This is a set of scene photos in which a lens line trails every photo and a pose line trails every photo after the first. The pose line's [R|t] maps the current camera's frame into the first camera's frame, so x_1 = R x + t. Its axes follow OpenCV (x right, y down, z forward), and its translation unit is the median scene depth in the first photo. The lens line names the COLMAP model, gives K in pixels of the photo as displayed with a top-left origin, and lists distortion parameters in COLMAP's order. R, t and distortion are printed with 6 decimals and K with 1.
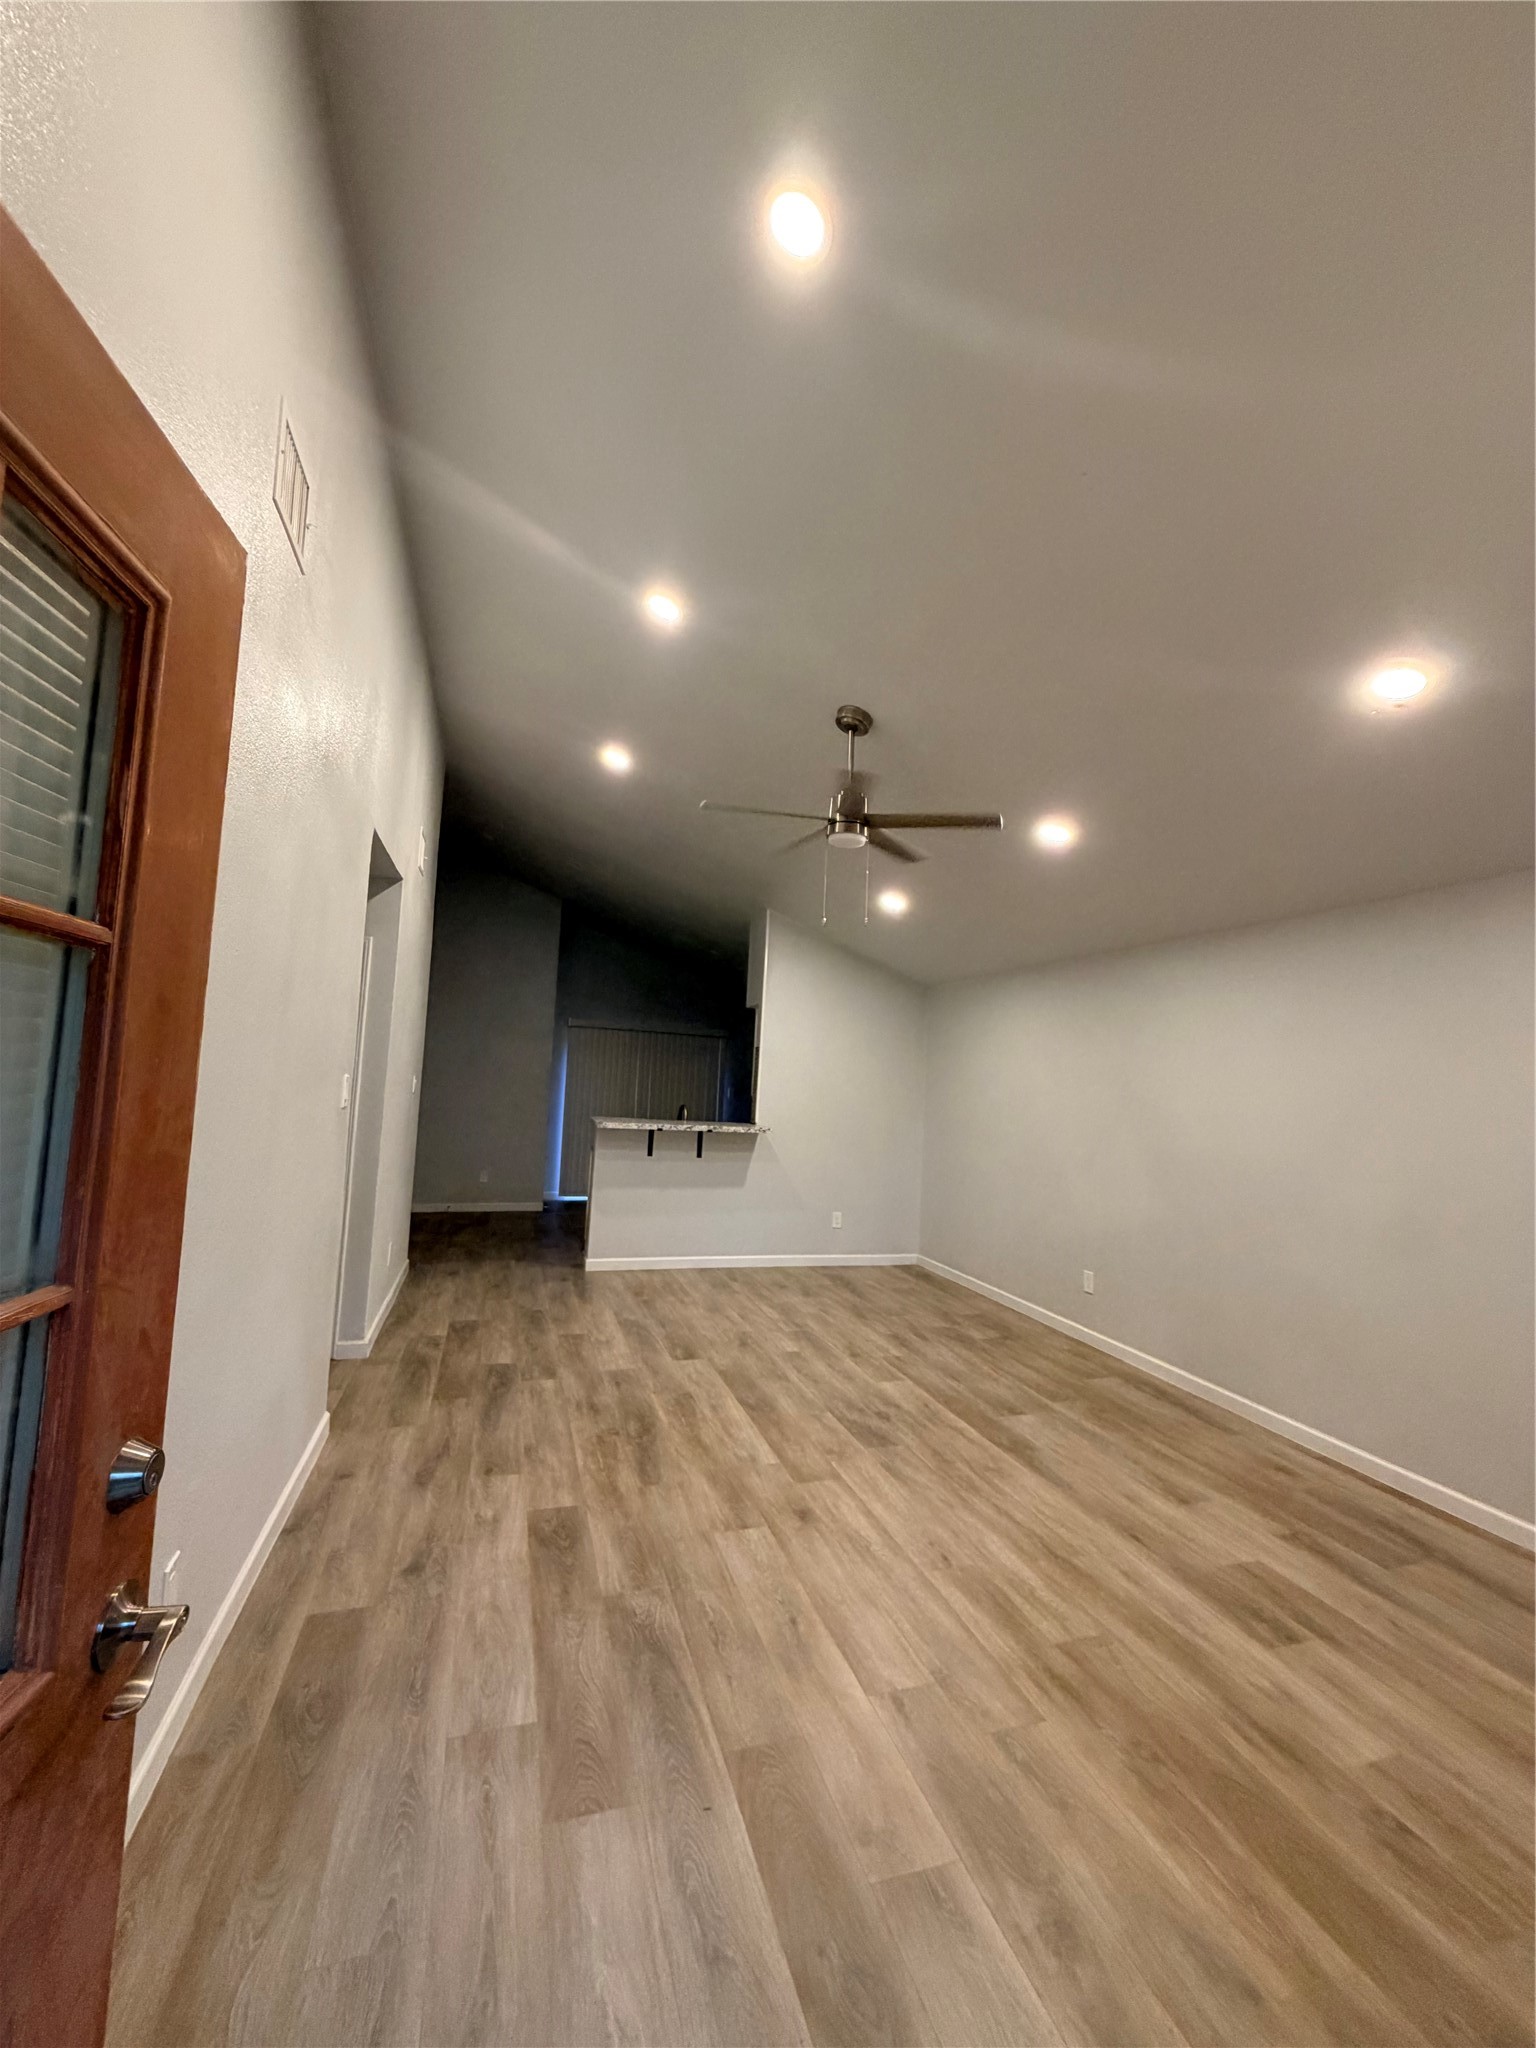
lens RADIAL K [[815.2, 0, 767.2], [0, 815.2, 1021.3], [0, 0, 1]] dist [0.000768, 0.000493]
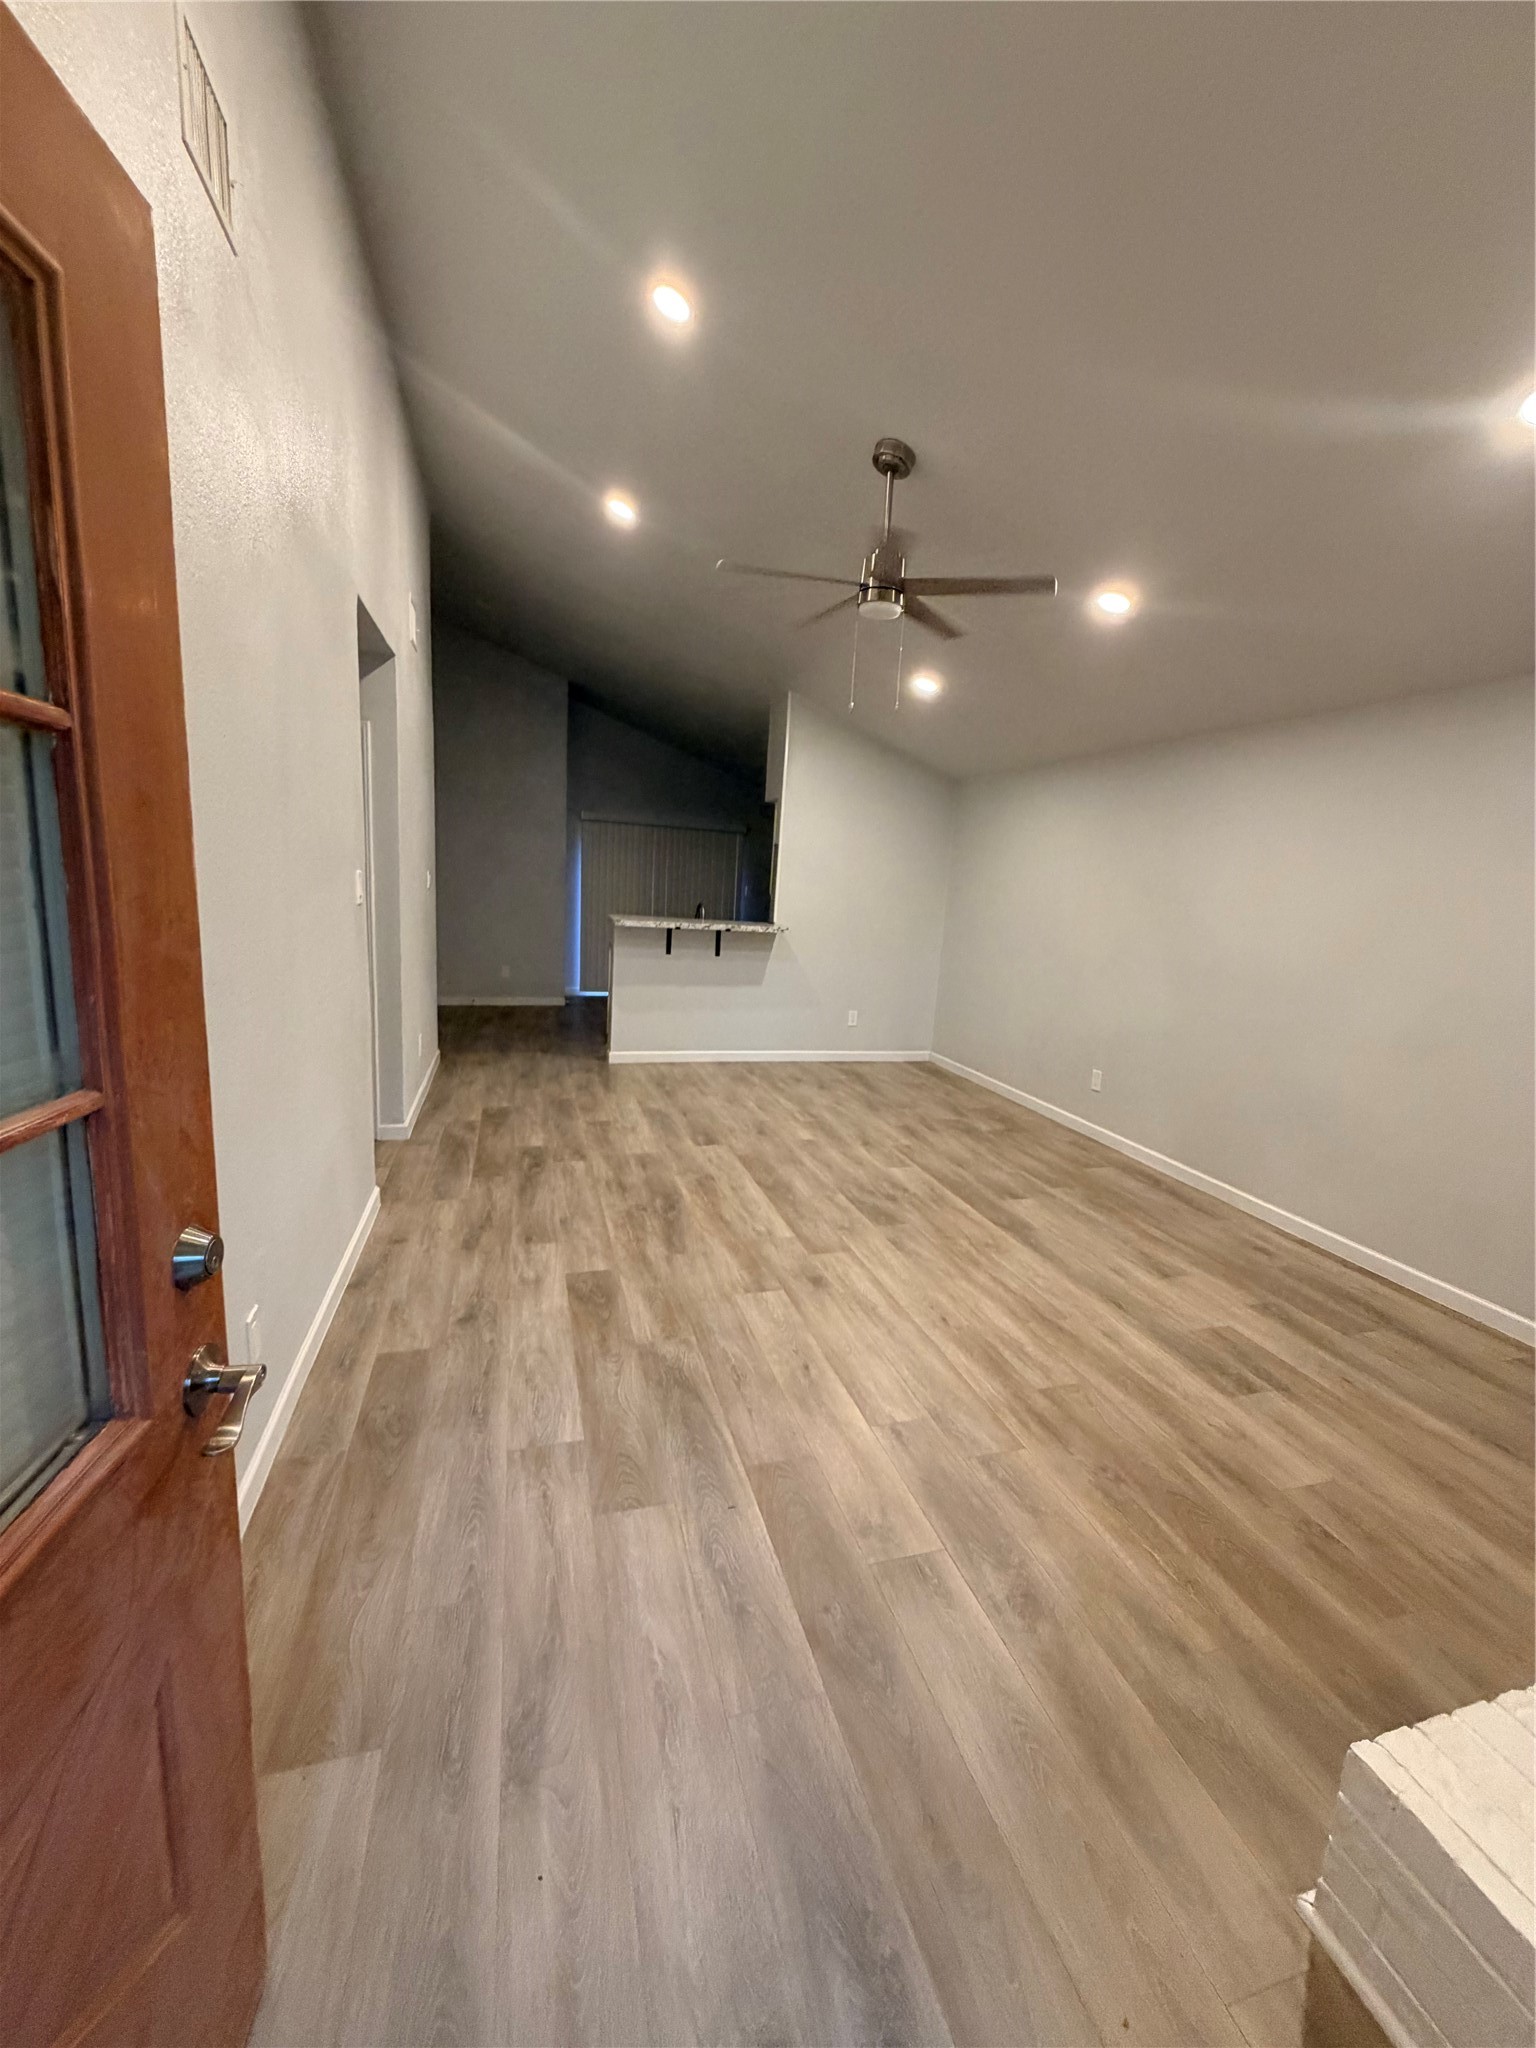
lens RADIAL K [[815.2, 0, 767.2], [0, 815.2, 1021.3], [0, 0, 1]] dist [0.000768, 0.000493]
pose [[0.999751, 0.012522, -0.018468, -0.006731], [-0.007626, 0.969603, 0.244565, -0.002599], [0.020969, -0.244363, 0.969457, 0.023407]]
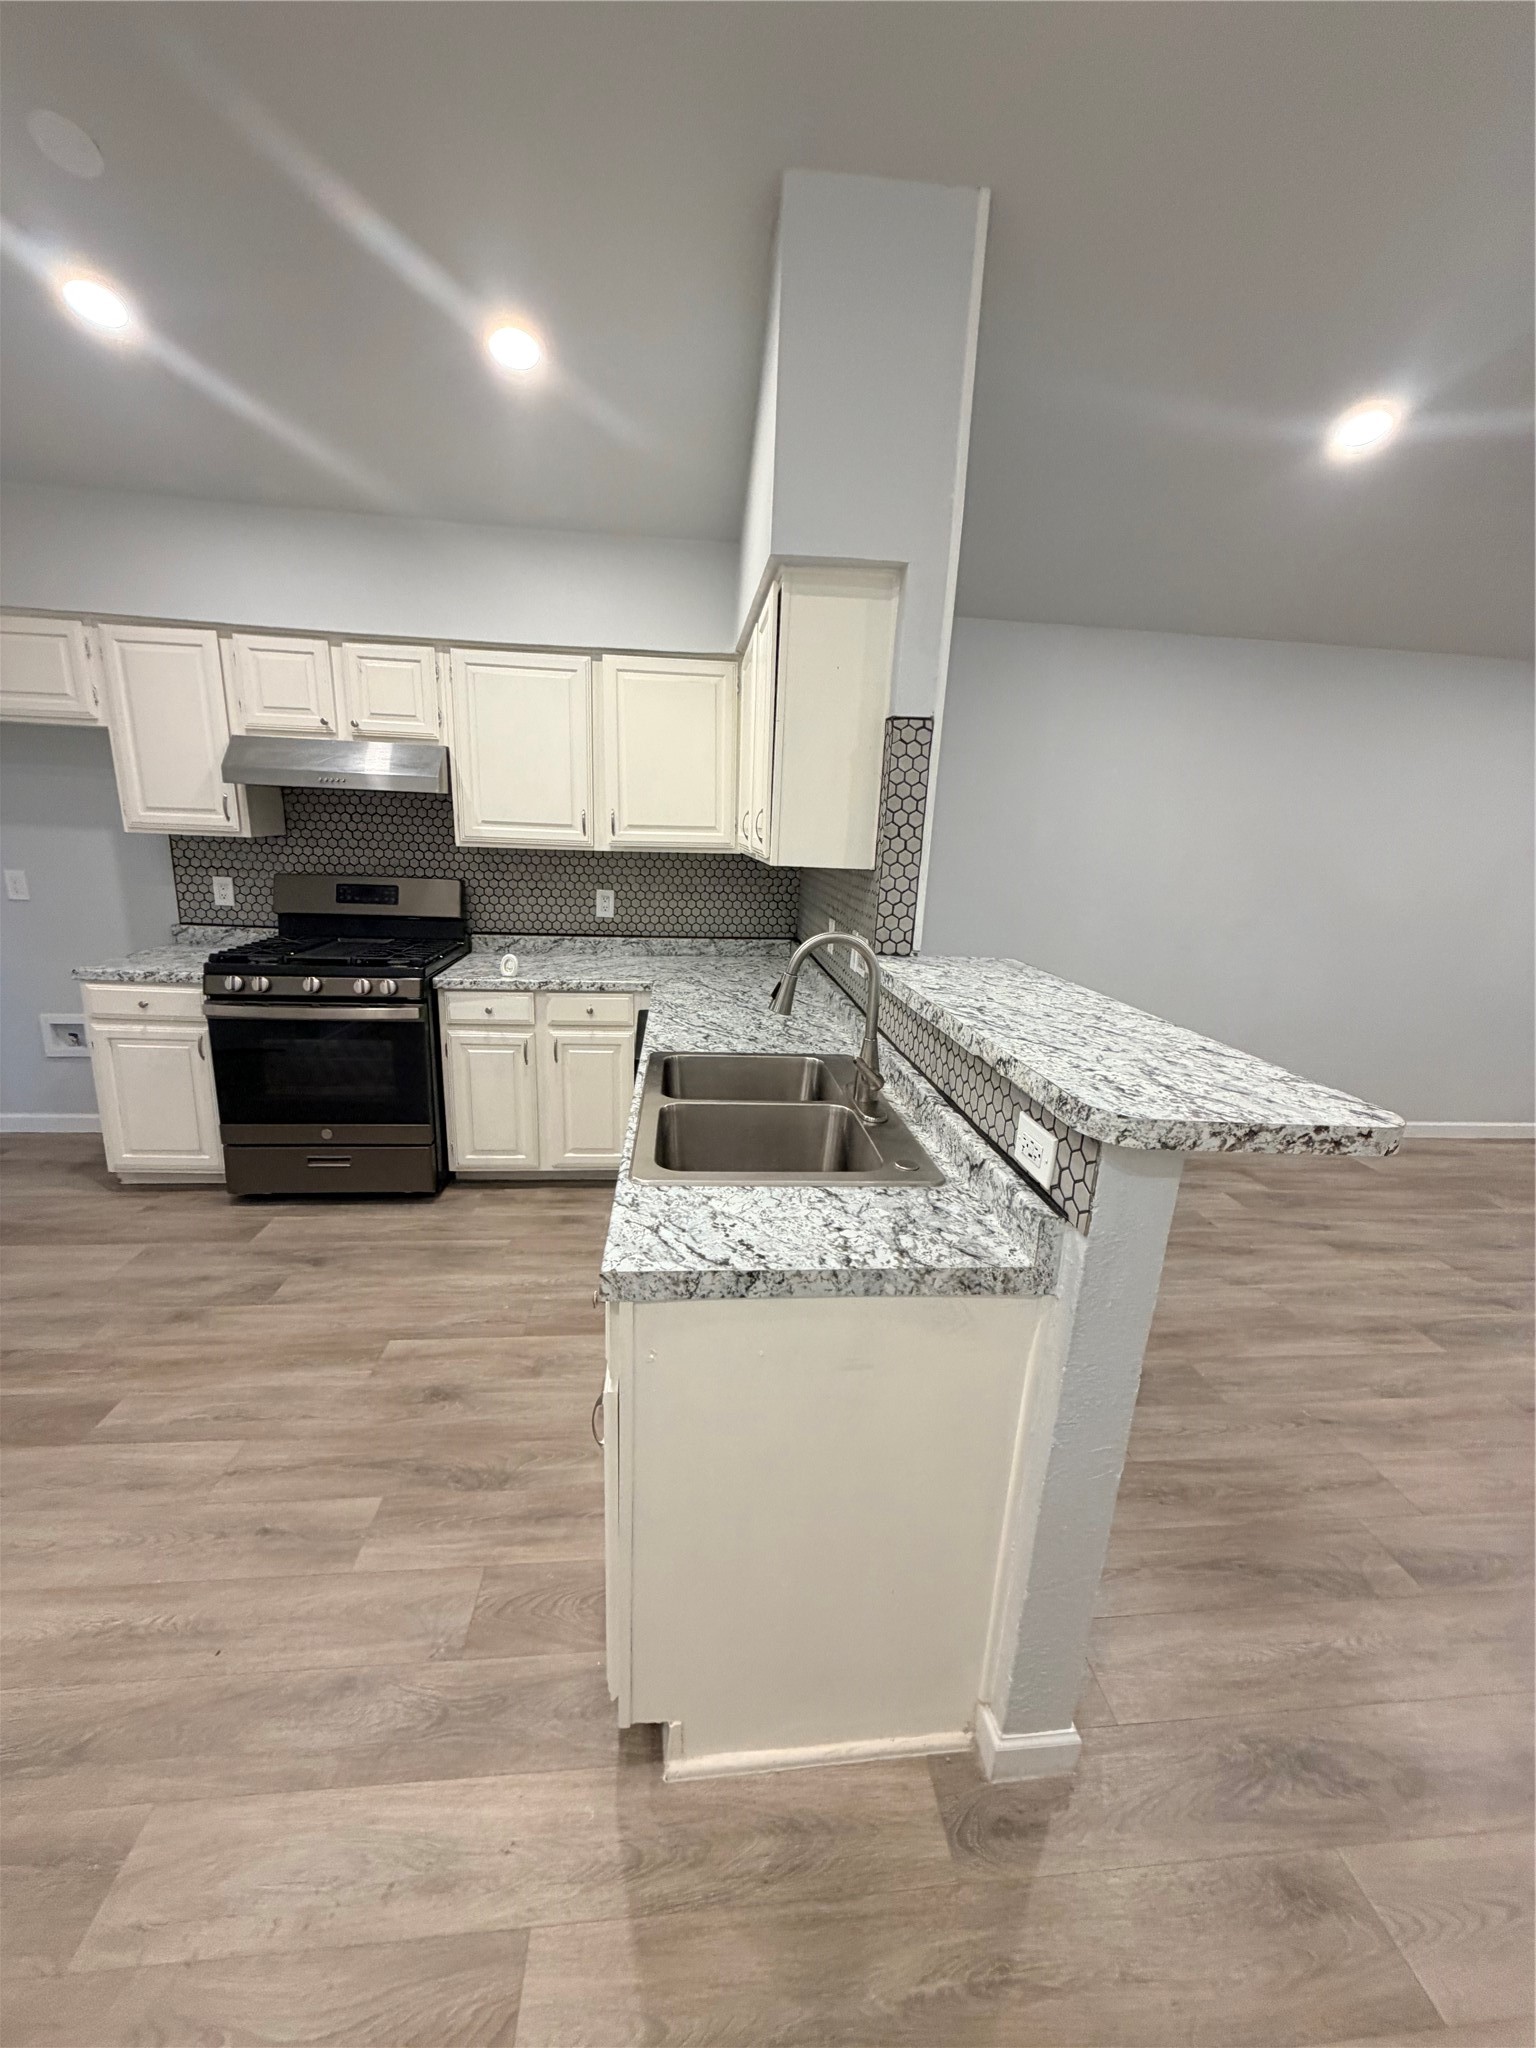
lens RADIAL K [[815.2, 0, 767.2], [0, 815.2, 1021.3], [0, 0, 1]] dist [0.000768, 0.000493]
pose [[0.215468, -0.272152, 0.937820, -0.985063], [-0.105343, 0.948296, 0.299395, 0.148487], [-0.970812, -0.163302, 0.175658, 2.706390]]
